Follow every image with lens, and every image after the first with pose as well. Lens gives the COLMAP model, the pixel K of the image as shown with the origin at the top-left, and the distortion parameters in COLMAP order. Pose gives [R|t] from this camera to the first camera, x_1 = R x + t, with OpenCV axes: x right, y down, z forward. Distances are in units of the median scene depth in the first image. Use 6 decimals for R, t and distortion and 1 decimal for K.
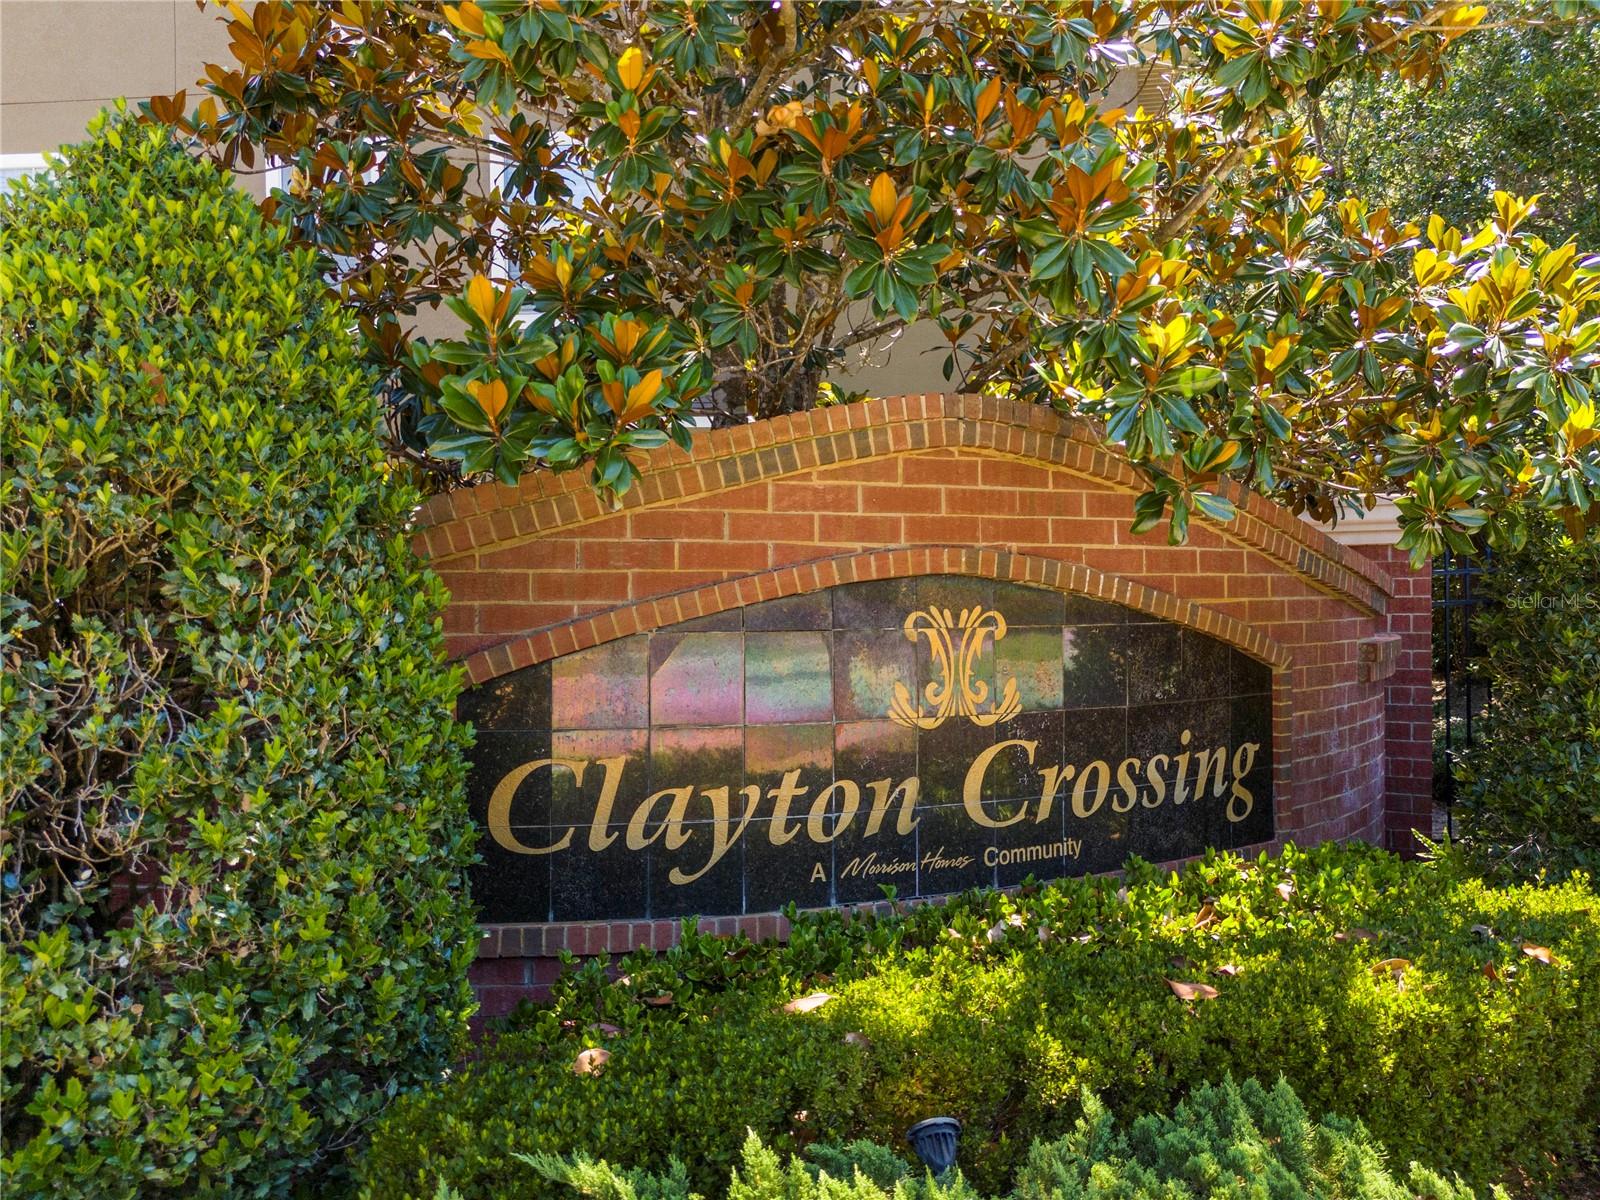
lens RADIAL K [[1183.9, 0, 799.8], [0, 1183.9, 596.6], [0, 0, 1]] dist [0.050897, -0.033602]
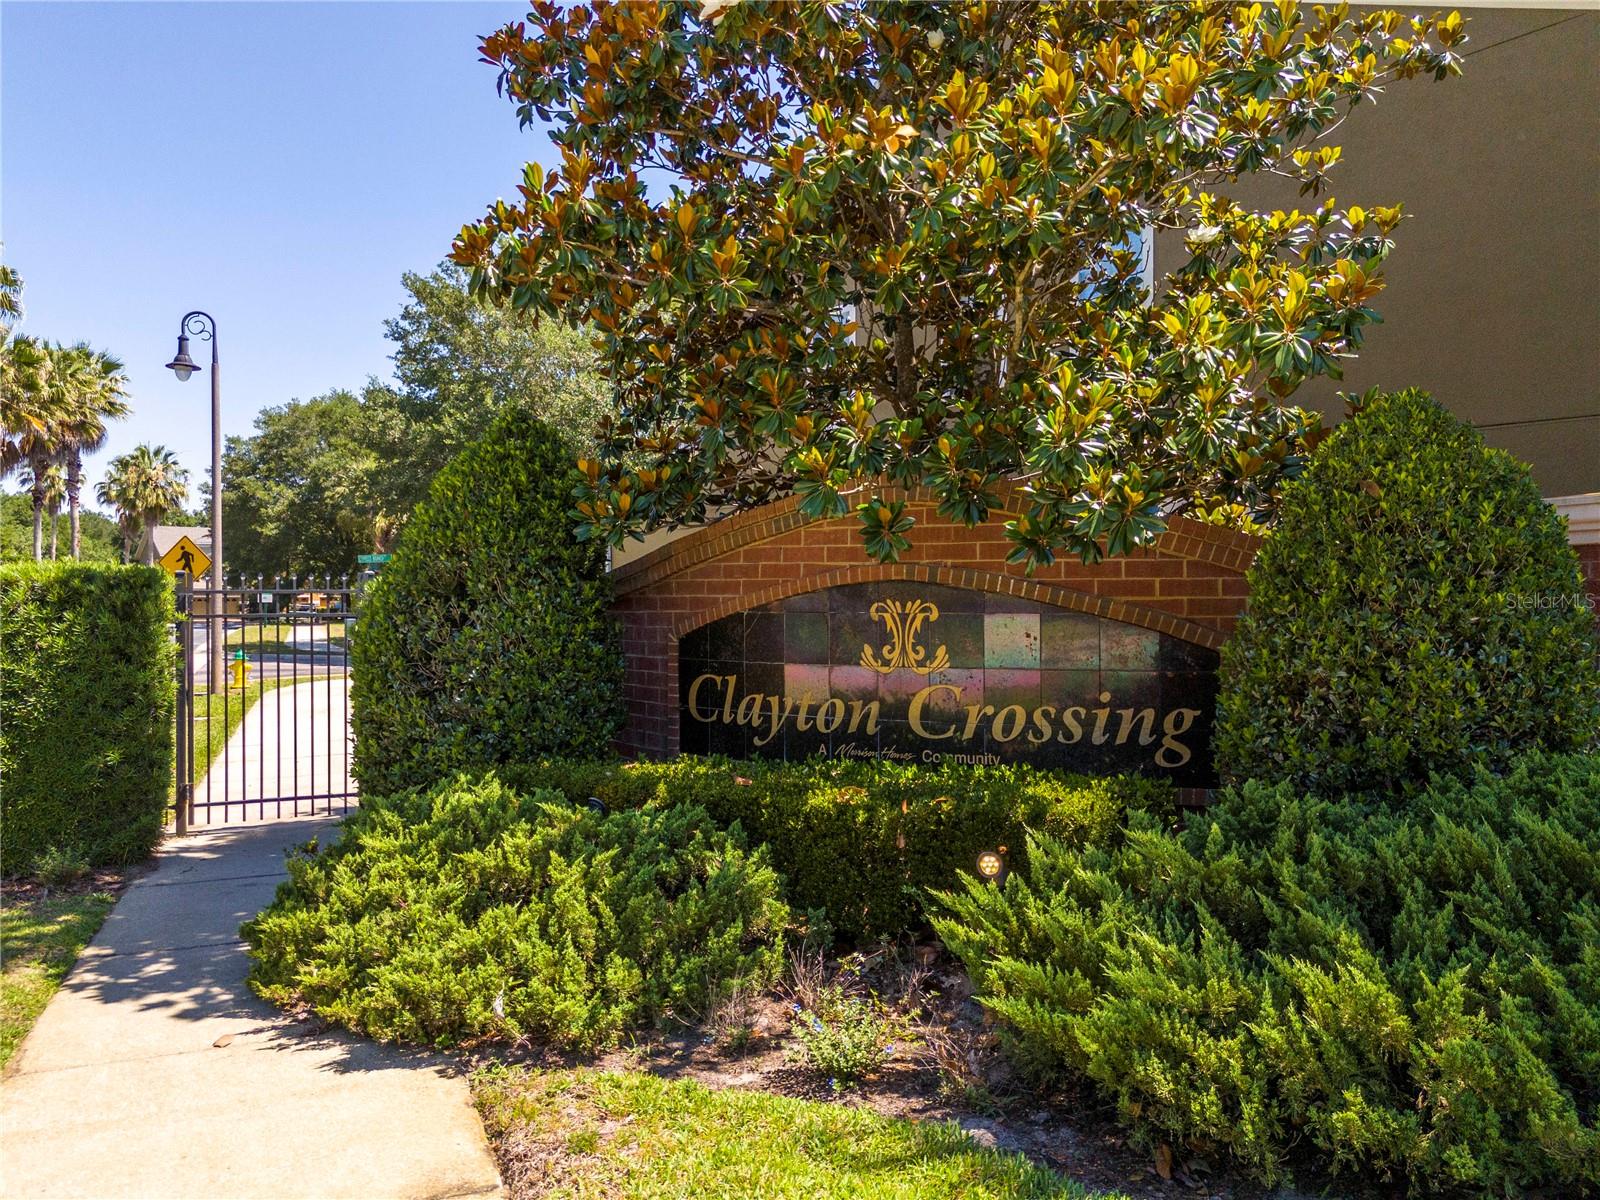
lens RADIAL K [[1183.9, 0, 802.5], [0, 1183.9, 591.6], [0, 0, 1]] dist [0.050897, -0.033602]
pose [[0.685764, 0.003138, -0.727818, 1.216604], [-0.005321, 0.999986, -0.000702, -0.001383], [0.727805, 0.004354, 0.685770, -0.223455]]
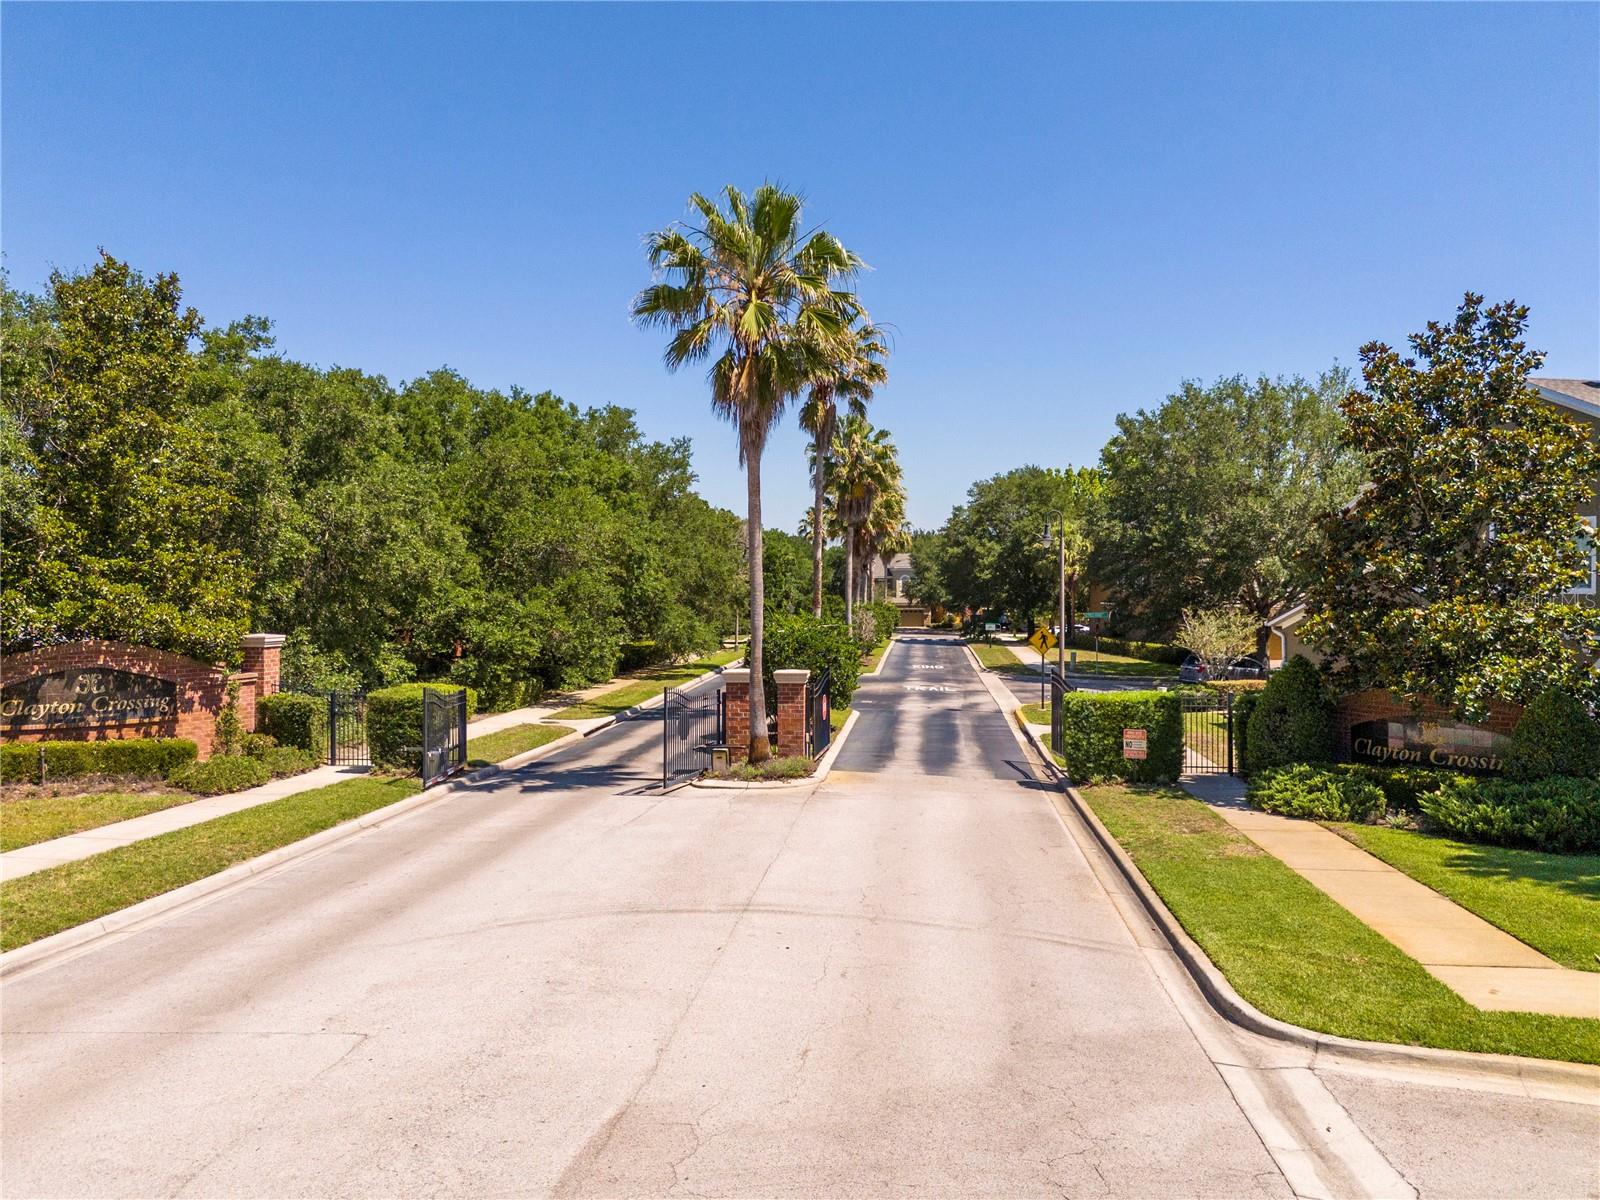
lens RADIAL K [[1183.9, 0, 797.4], [0, 1183.9, 602.3], [0, 0, 1]] dist [0.050897, -0.033602]
pose [[0.255553, 0.017751, -0.966632, 4.707517], [-0.005211, 0.999842, 0.016983, -0.620669], [0.966781, 0.000697, 0.255605, -3.226452]]
